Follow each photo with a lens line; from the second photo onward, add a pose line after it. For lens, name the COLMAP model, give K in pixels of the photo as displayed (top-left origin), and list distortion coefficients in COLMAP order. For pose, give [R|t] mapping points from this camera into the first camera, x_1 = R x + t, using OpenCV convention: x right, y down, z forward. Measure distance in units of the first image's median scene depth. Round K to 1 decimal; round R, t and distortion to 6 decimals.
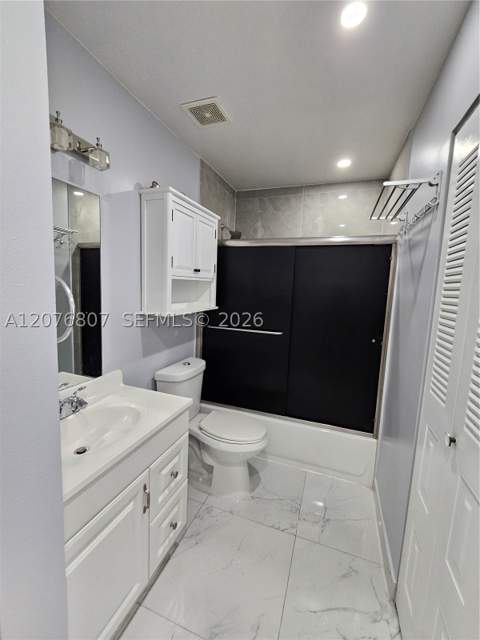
lens RADIAL K [[261.8, 0, 241.2], [0, 261.8, 318.4], [0, 0, 1]] dist [-0.000631, 0.000063]
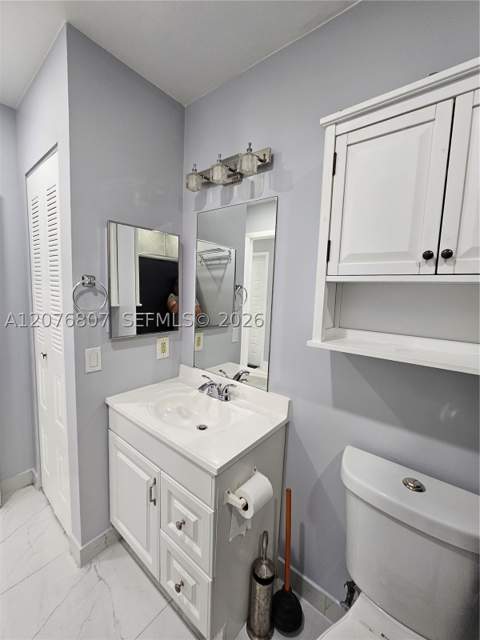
lens RADIAL K [[261.8, 0, 241.1], [0, 261.8, 318.3], [0, 0, 1]] dist [-0.000631, 0.000063]
pose [[-0.322349, 0.052069, -0.945188, 0.318320], [-0.158021, 0.981516, 0.107962, -0.106416], [0.933338, 0.184161, -0.308163, 1.019794]]
